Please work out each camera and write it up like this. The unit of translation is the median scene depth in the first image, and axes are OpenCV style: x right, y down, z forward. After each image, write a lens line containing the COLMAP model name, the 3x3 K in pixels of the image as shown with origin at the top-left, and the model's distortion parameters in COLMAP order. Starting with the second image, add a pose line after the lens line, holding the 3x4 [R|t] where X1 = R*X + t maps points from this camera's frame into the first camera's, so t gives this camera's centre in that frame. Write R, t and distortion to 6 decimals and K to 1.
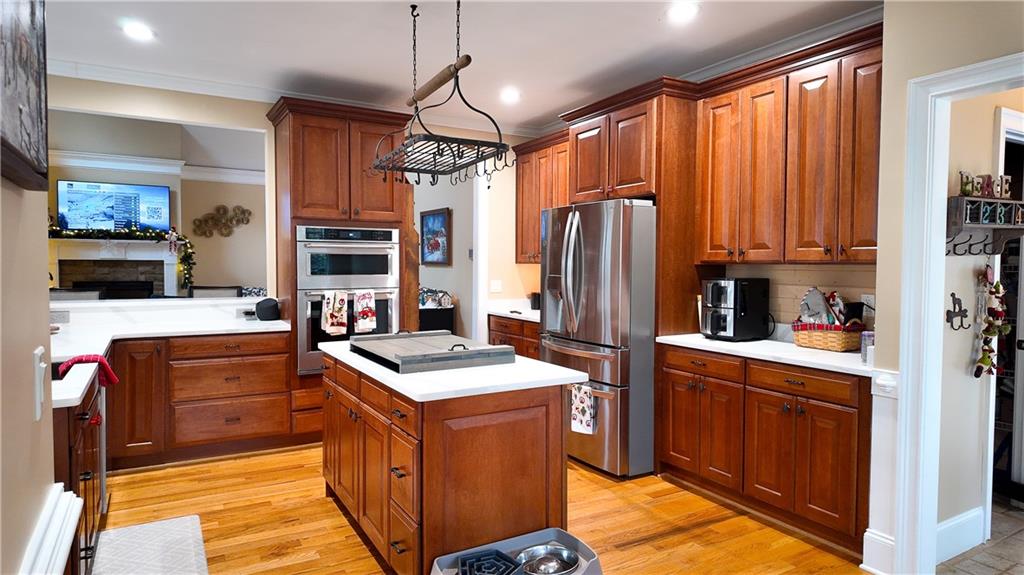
lens RADIAL K [[599.4, 0, 512.0], [0, 599.4, 287.5], [0, 0, 1]] dist [0.001934, 0.000225]
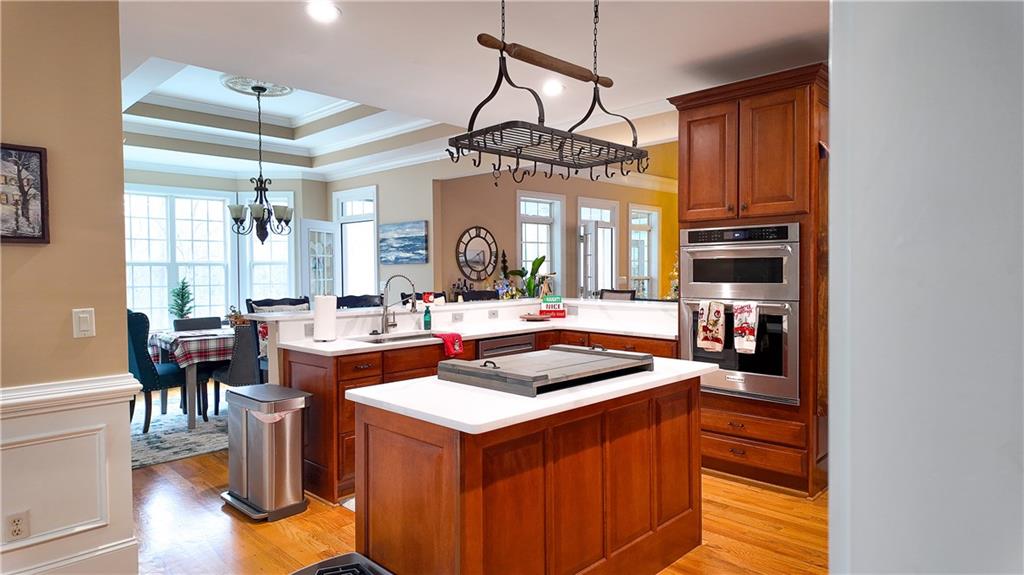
lens RADIAL K [[599.4, 0, 512.0], [0, 599.4, 287.5], [0, 0, 1]] dist [0.001934, 0.000225]
pose [[0.247005, 0.020657, -0.968794, 0.472843], [-0.029147, 0.999479, 0.013879, -0.017242], [0.968576, 0.024809, 0.247478, 0.493090]]
